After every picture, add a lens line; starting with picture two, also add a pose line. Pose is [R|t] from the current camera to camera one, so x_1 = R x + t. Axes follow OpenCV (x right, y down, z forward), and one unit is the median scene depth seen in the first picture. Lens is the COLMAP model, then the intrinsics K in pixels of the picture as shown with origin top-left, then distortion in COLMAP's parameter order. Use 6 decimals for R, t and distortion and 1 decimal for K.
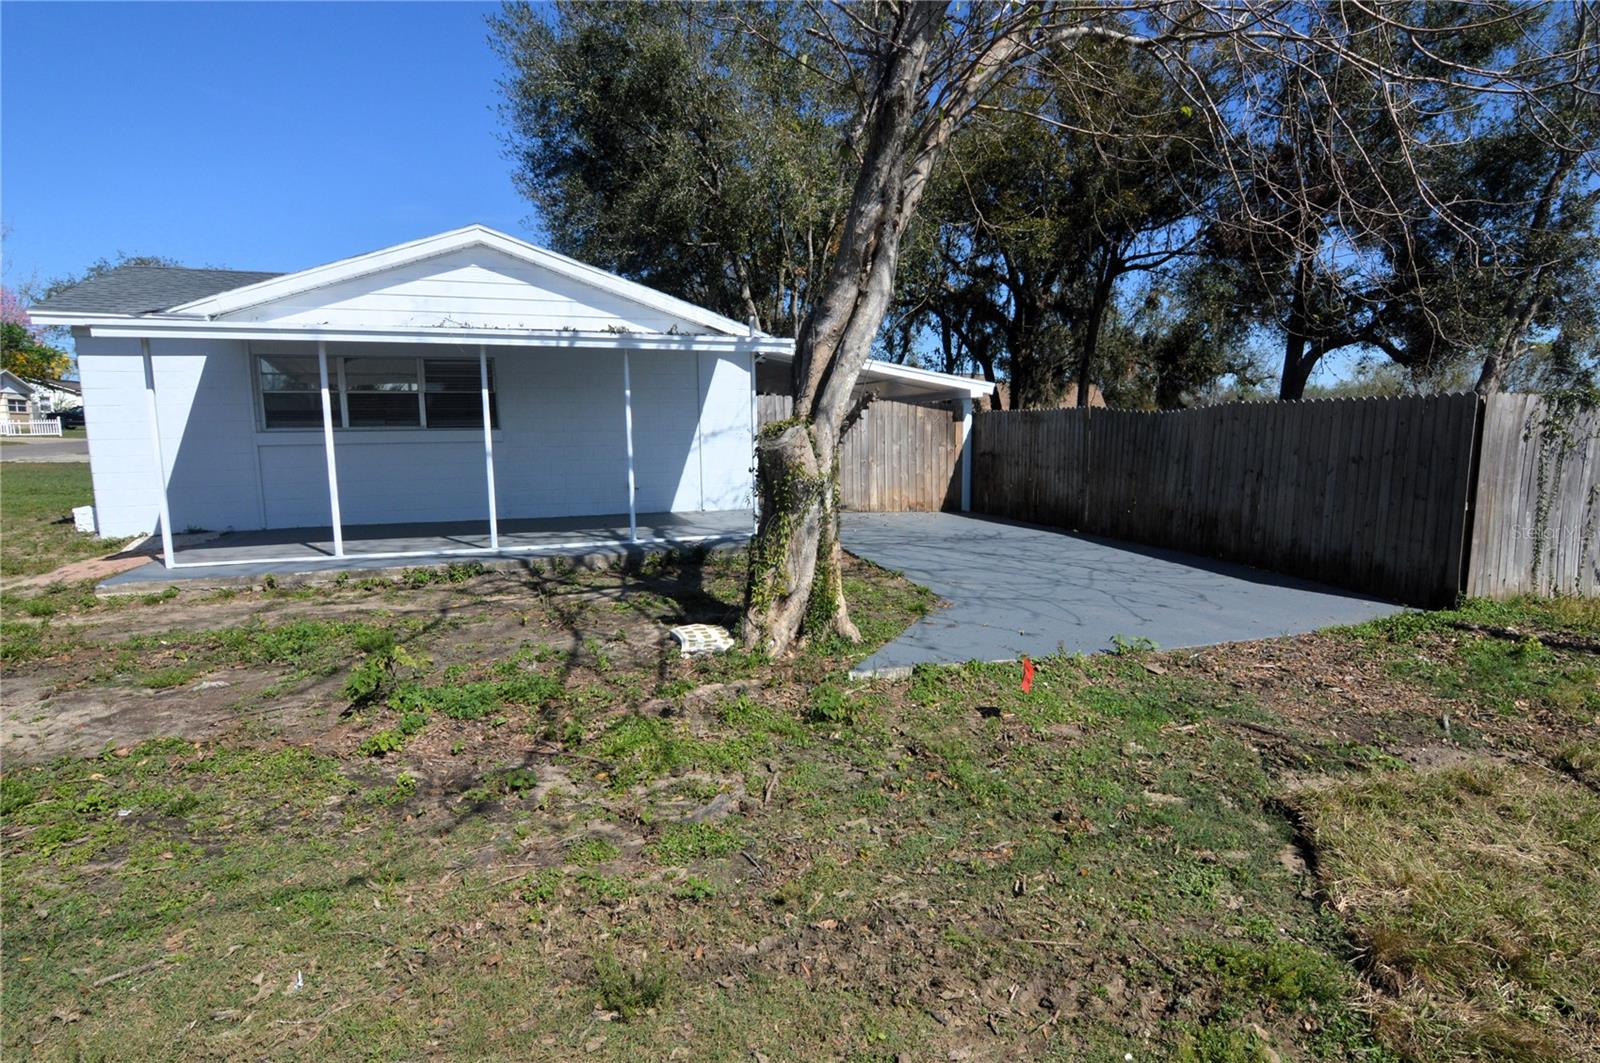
lens RADIAL K [[772.2, 0, 800.0], [0, 772.2, 531.5], [0, 0, 1]] dist [0.002646, -0.018107]
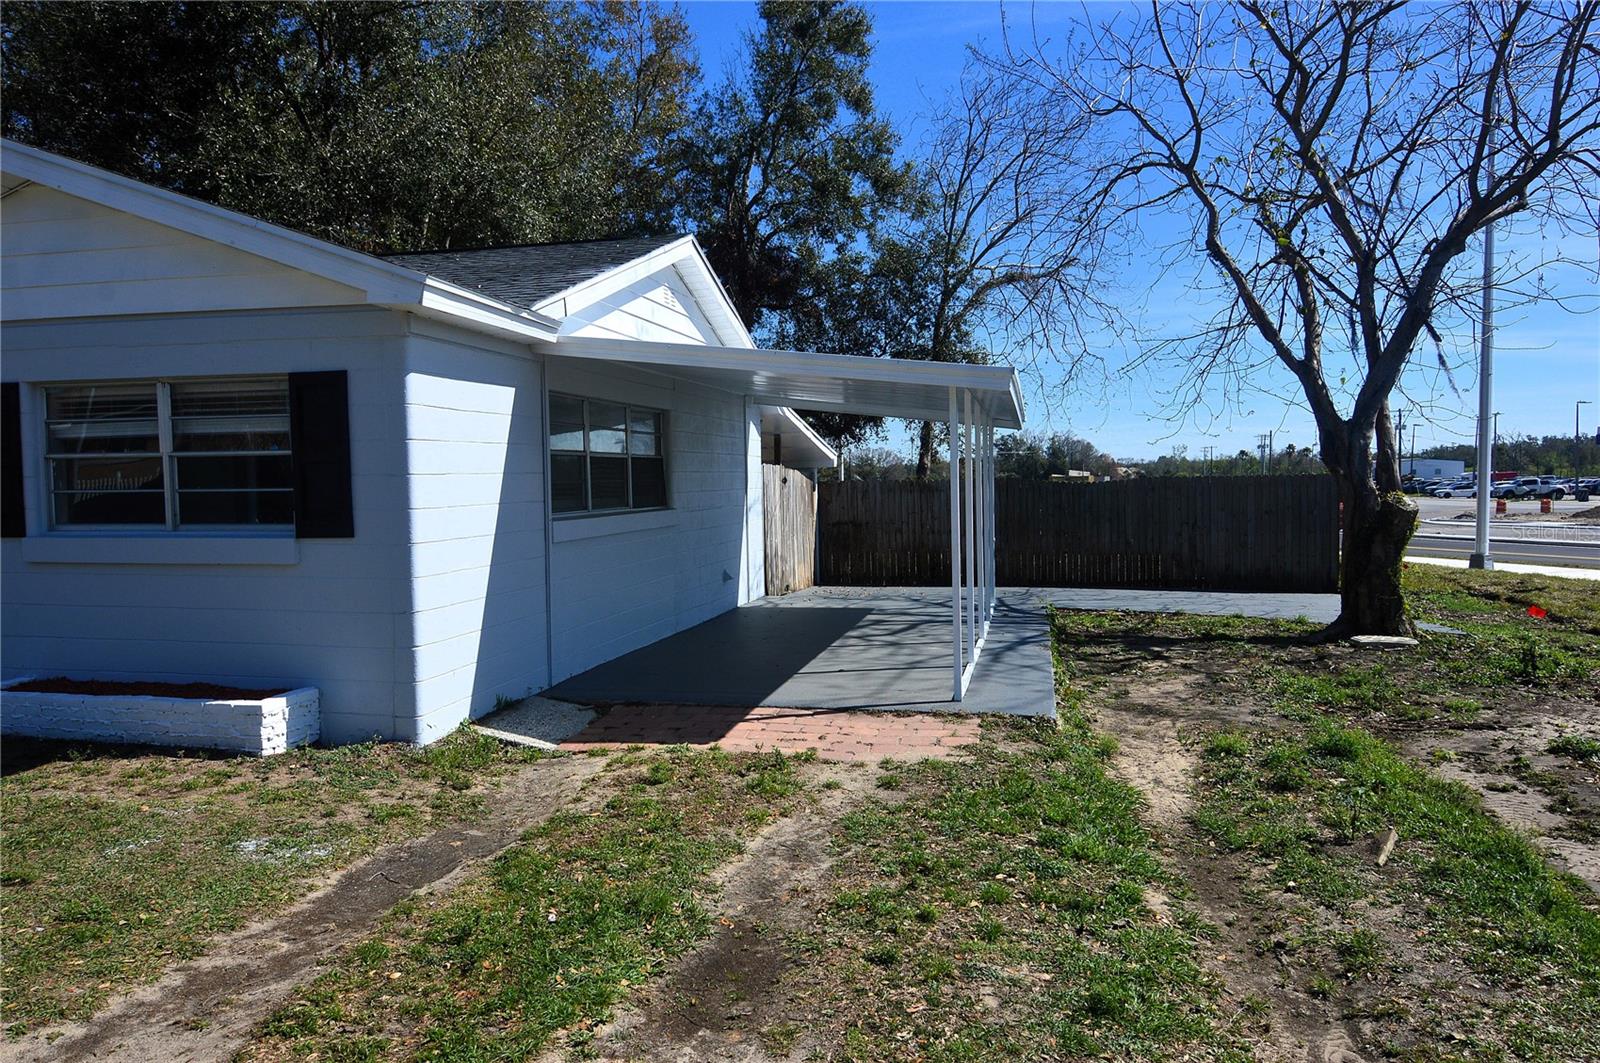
lens RADIAL K [[1110.7, 0, 800.0], [0, 1110.7, 531.5], [0, 0, 1]] dist [0.005227, -0.019626]
pose [[0.544163, -0.039111, 0.838068, -1.357250], [0.122253, 0.991947, -0.033087, -0.070769], [-0.830025, 0.120461, 0.544562, 0.390162]]
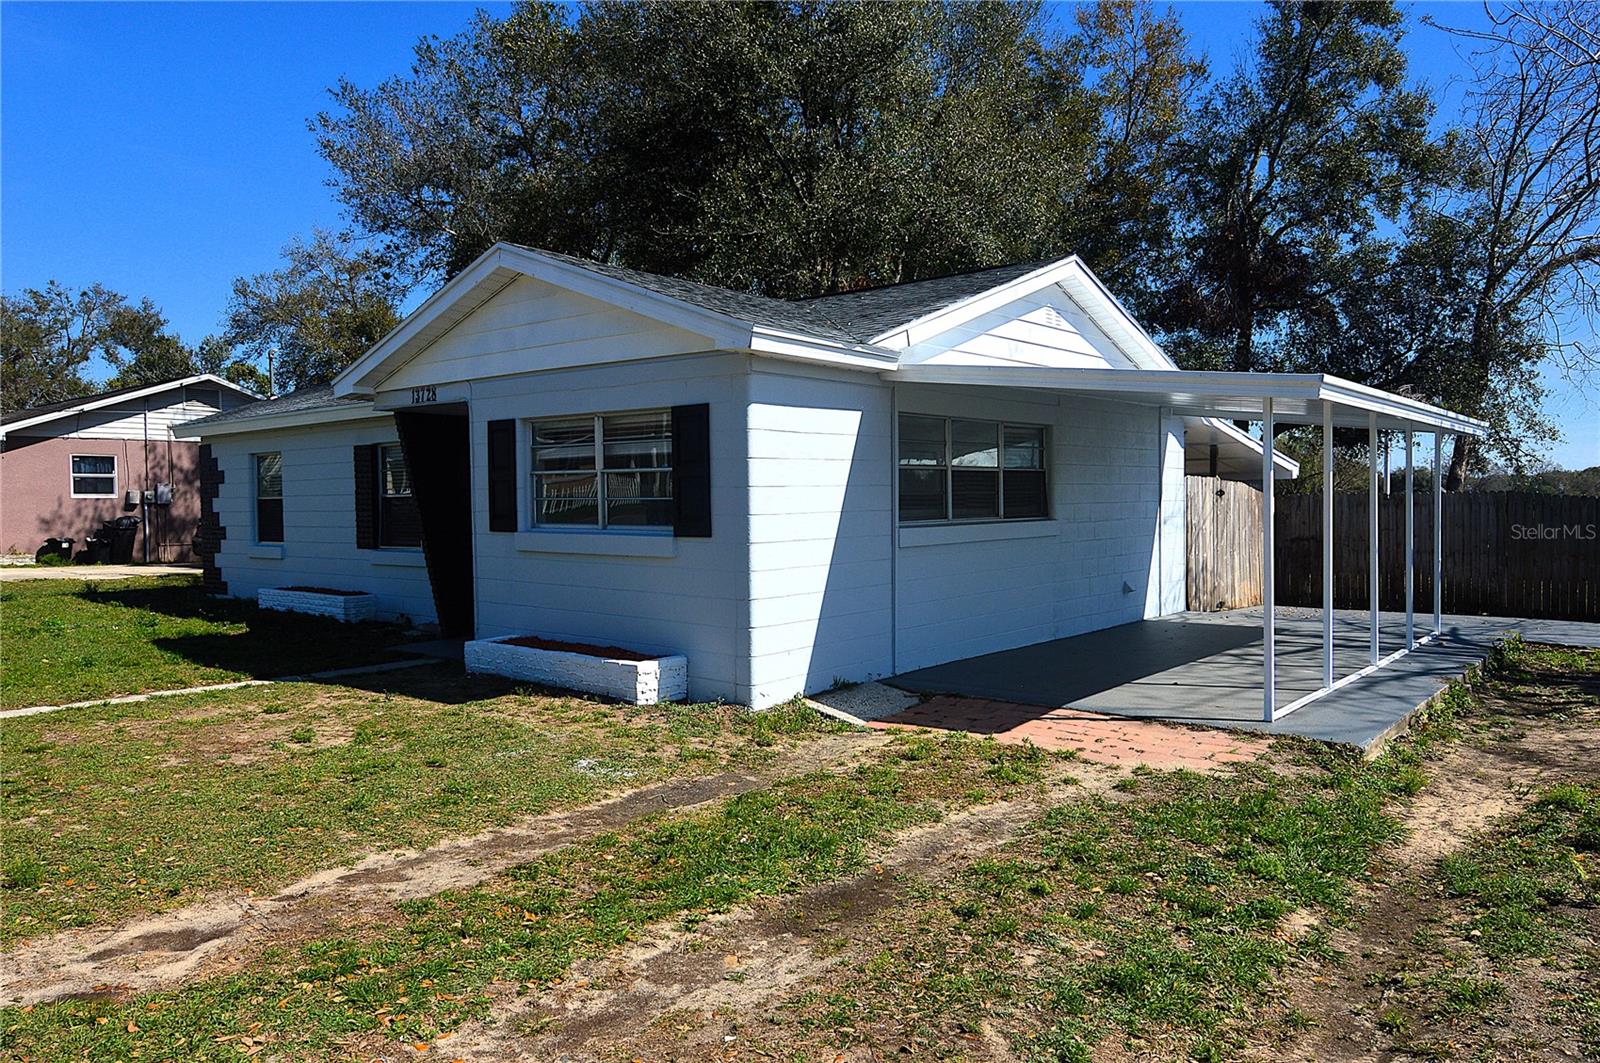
lens RADIAL K [[1110.7, 0, 800.0], [0, 1110.7, 531.5], [0, 0, 1]] dist [0.005227, -0.019626]
pose [[0.870381, -0.015083, 0.492148, -1.290488], [0.068183, 0.993593, -0.090133, -0.045674], [-0.487636, 0.112006, 0.865833, 0.216169]]
